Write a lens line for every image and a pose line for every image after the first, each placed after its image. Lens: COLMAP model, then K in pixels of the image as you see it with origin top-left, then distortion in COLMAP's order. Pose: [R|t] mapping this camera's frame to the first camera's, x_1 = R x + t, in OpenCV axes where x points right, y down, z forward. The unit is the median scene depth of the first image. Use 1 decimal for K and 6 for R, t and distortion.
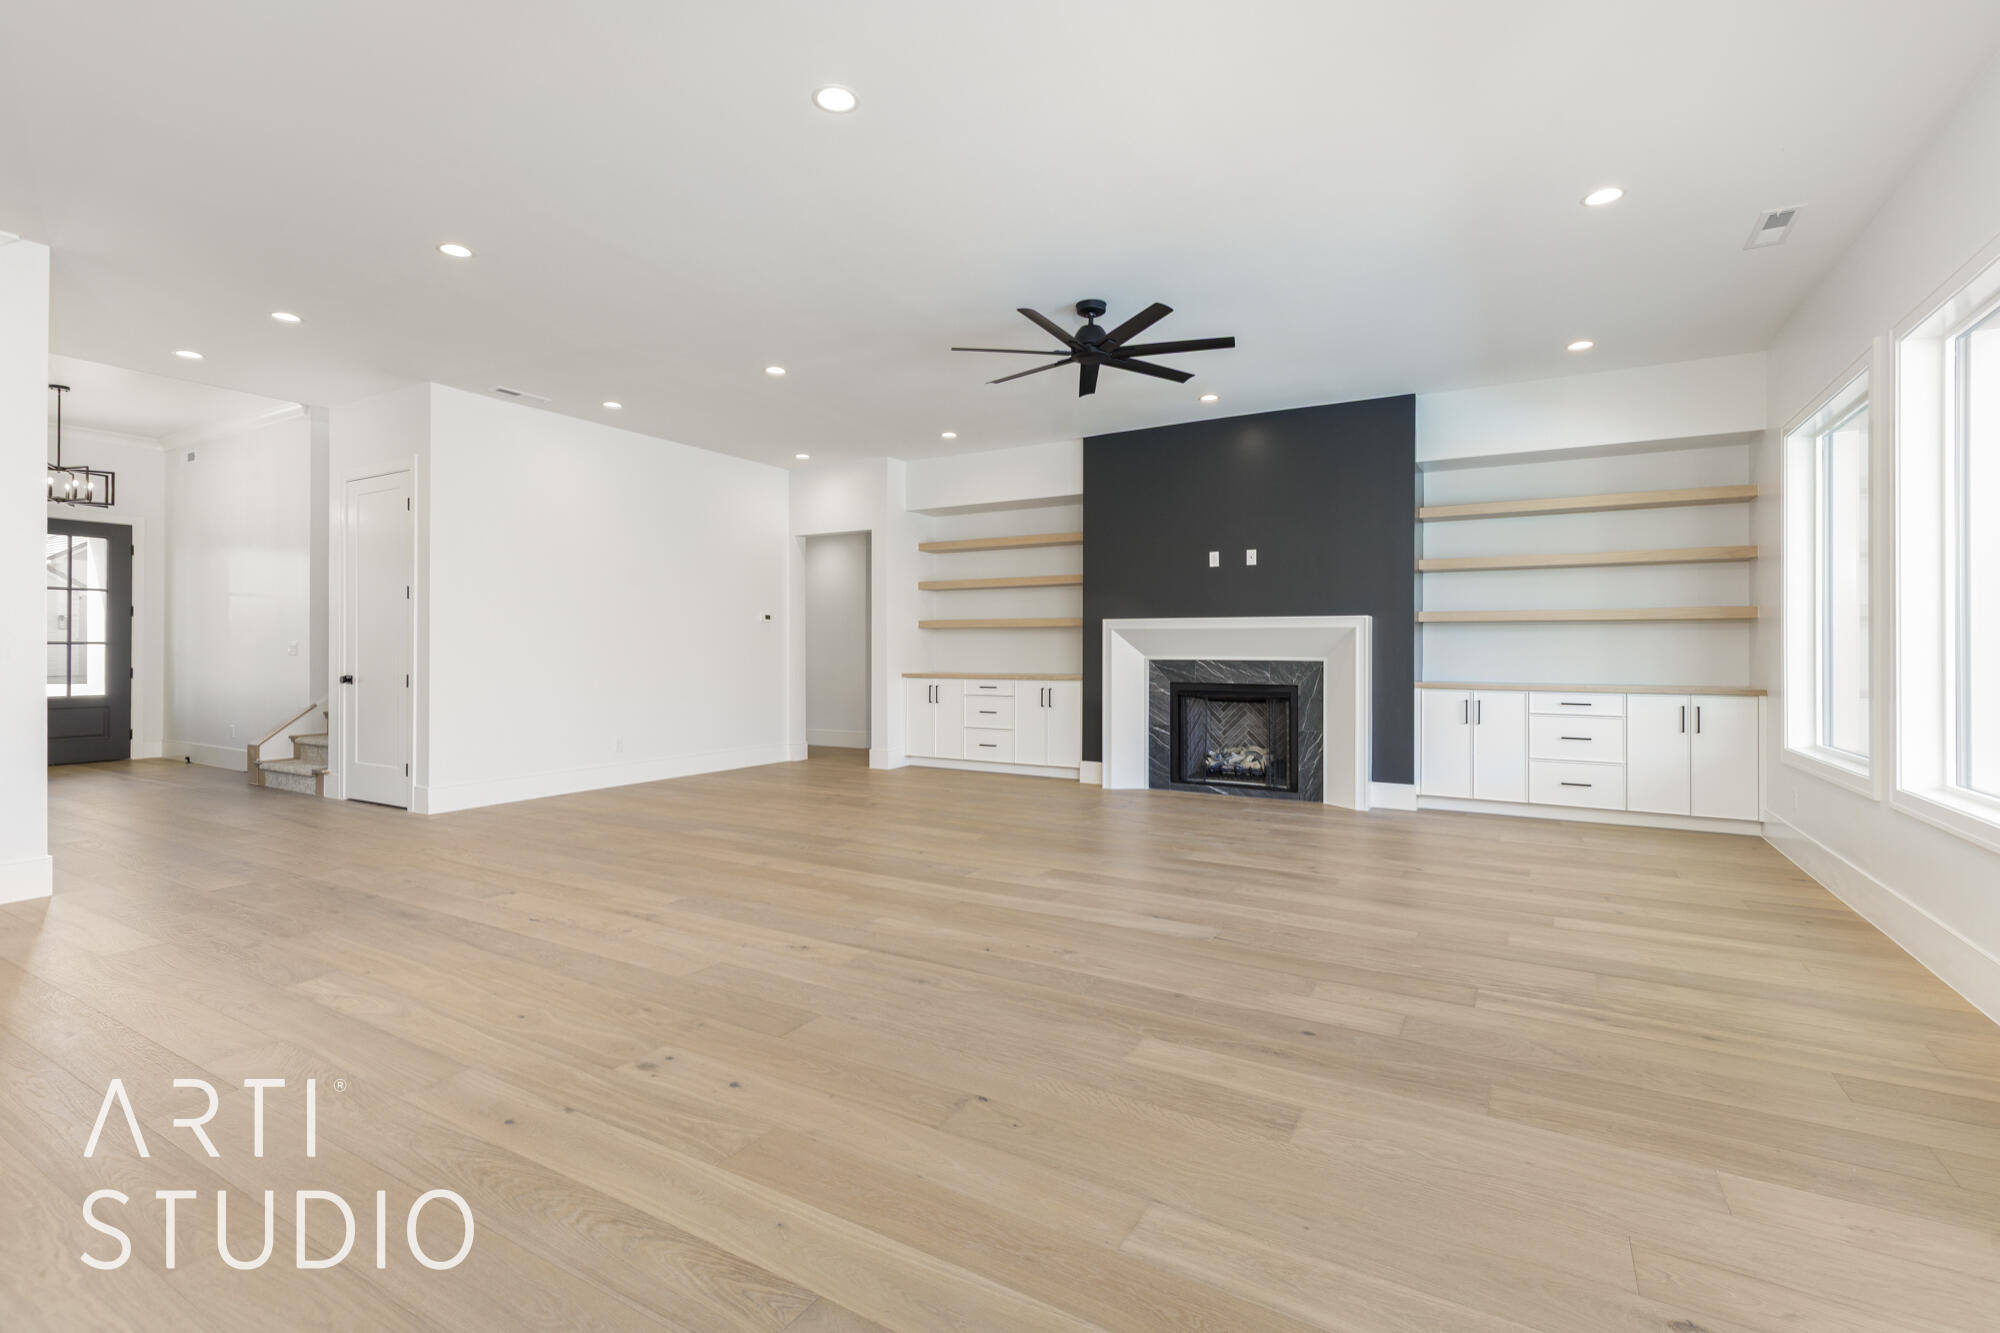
lens RADIAL K [[905.7, 0, 993.5], [0, 905.7, 648.5], [0, 0, 1]] dist [-0.002859, -0.000397]
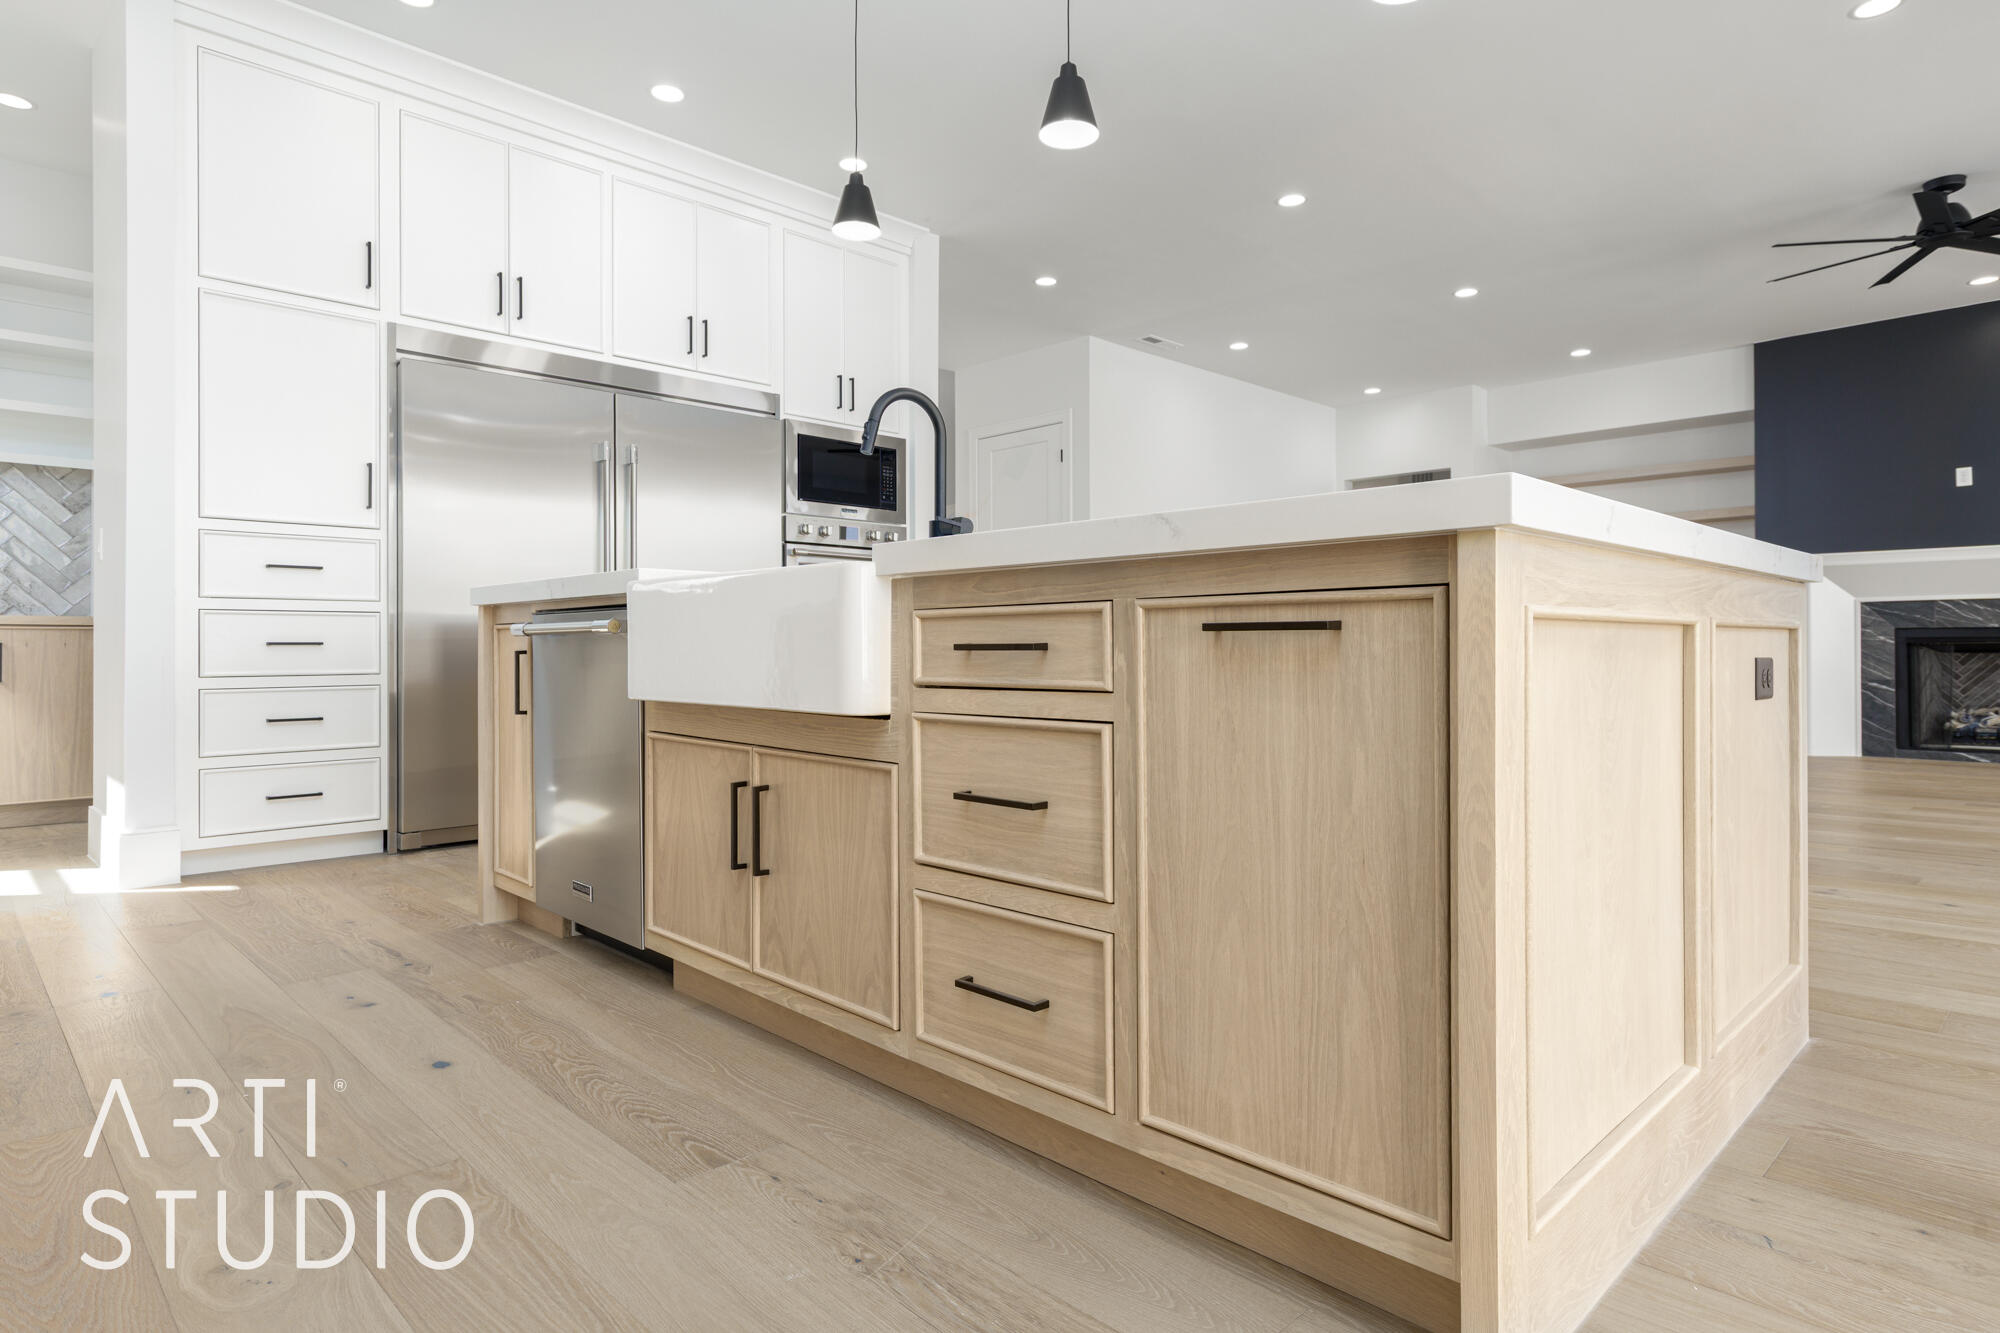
lens RADIAL K [[1105.1, 0, 998.6], [0, 1105.1, 644.0], [0, 0, 1]] dist [0.006544, 0.001343]
pose [[0.963998, -0.005809, -0.265845, -0.325700], [0.005606, 0.999983, -0.001523, 0.048670], [0.265849, -0.000022, 0.964015, -0.199987]]
